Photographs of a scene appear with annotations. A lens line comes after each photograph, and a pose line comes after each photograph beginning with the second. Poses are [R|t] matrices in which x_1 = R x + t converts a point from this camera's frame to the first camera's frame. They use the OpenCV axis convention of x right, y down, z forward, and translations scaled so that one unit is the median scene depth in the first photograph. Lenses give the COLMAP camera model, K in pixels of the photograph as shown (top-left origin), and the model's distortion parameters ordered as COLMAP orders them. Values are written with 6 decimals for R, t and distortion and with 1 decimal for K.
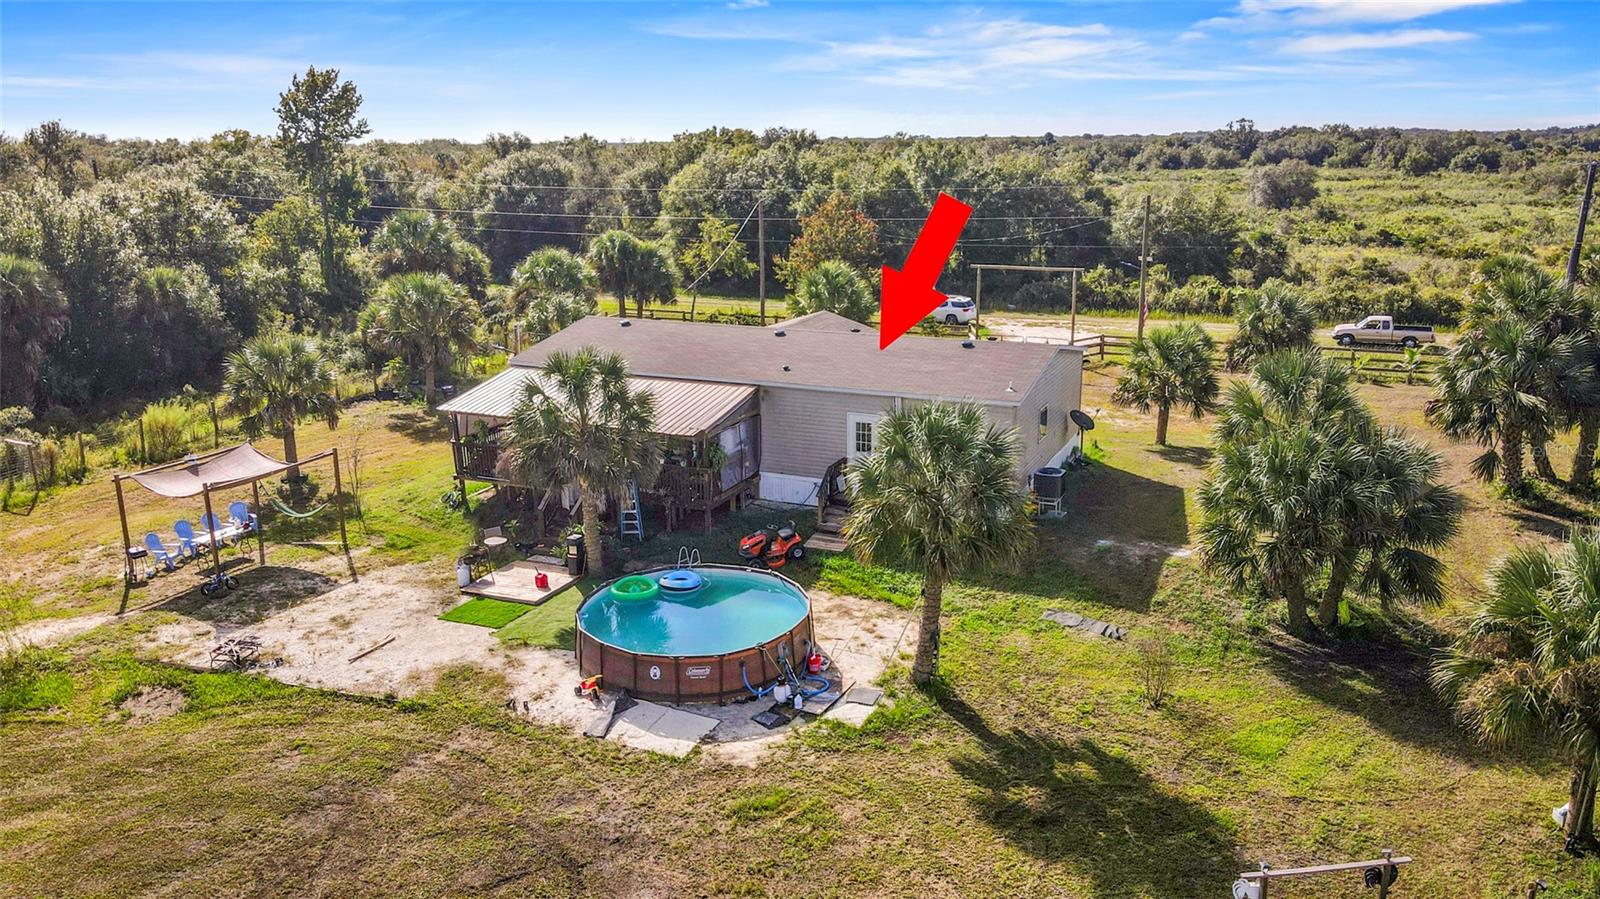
lens RADIAL K [[1184.6, 0, 796.2], [0, 1184.6, 455.5], [0, 0, 1]] dist [-0.000188, 0.027496]
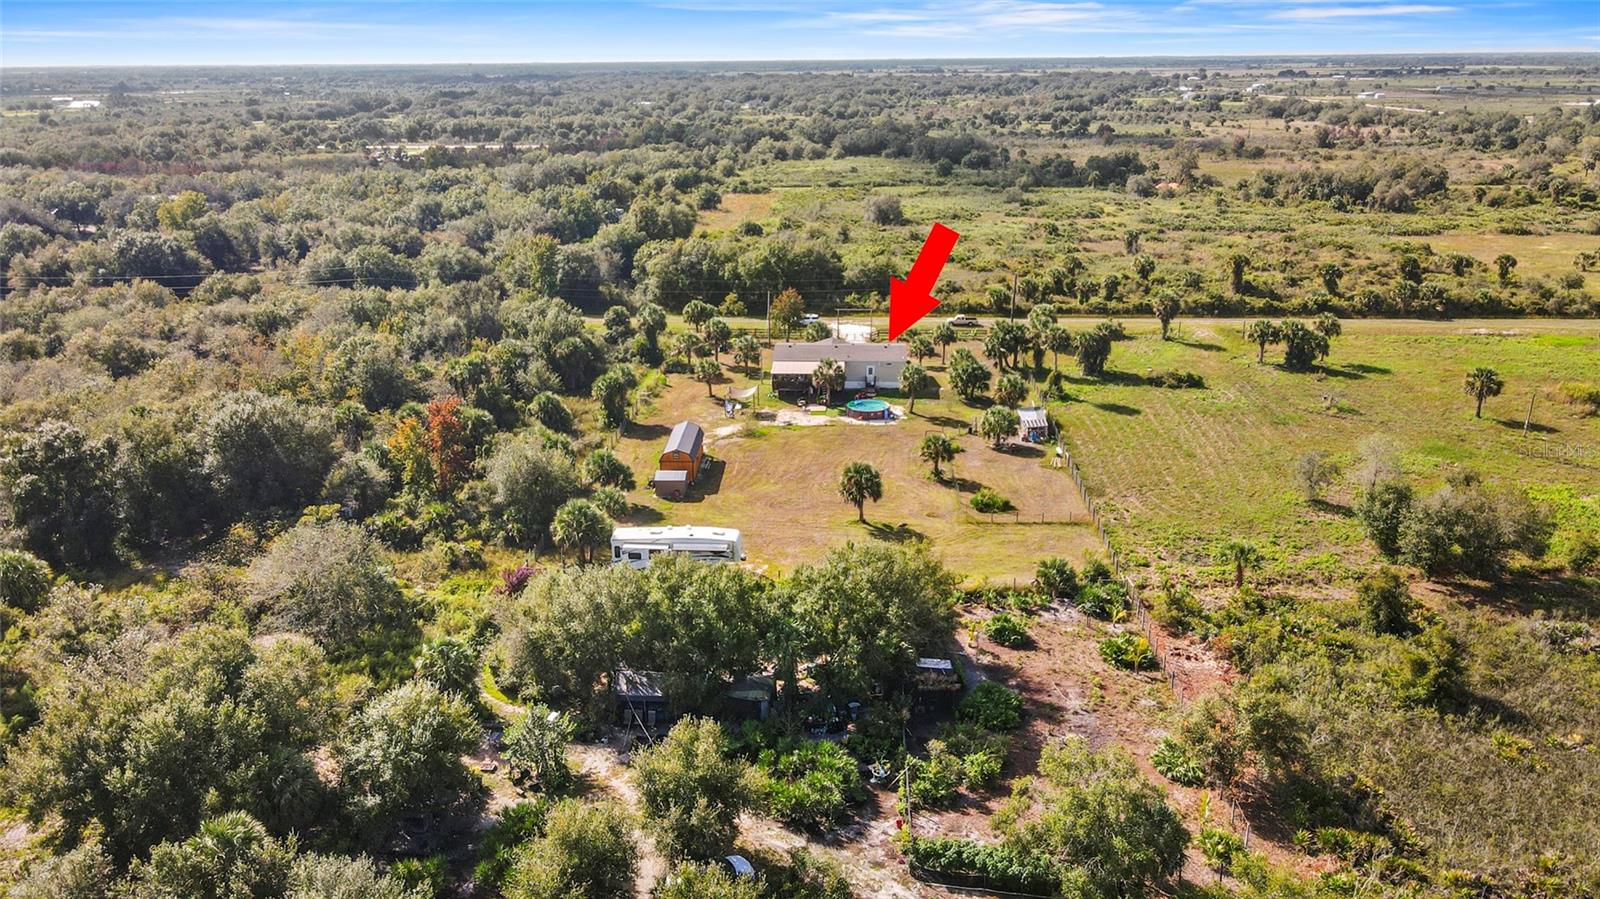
lens RADIAL K [[1184.6, 0, 794.8], [0, 1184.6, 451.8], [0, 0, 1]] dist [-0.000188, 0.027496]
pose [[0.933445, -0.111351, 0.341001, -1.830314], [0.091076, 0.993019, 0.074953, -0.076675], [-0.346966, -0.038908, 0.937070, -3.188872]]
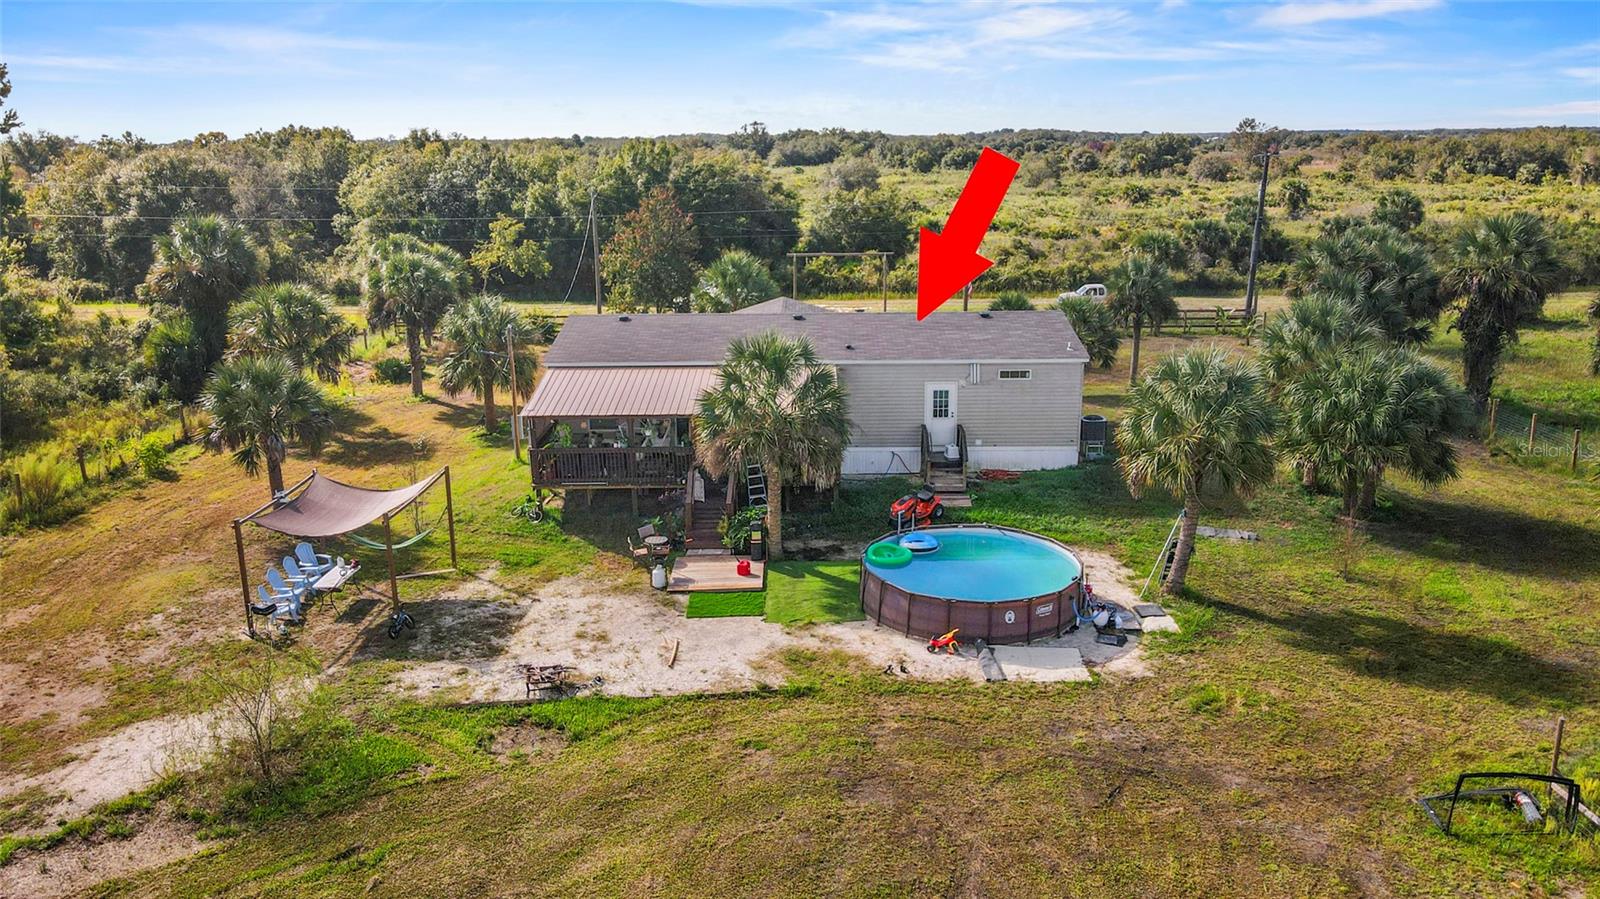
lens RADIAL K [[1184.6, 0, 798.1], [0, 1184.6, 443.9], [0, 0, 1]] dist [-0.000188, 0.027496]
pose [[0.912474, -0.101593, 0.396320, -0.528022], [0.105952, 0.994311, 0.010942, -0.004954], [-0.395177, 0.032007, 0.918047, 0.055682]]
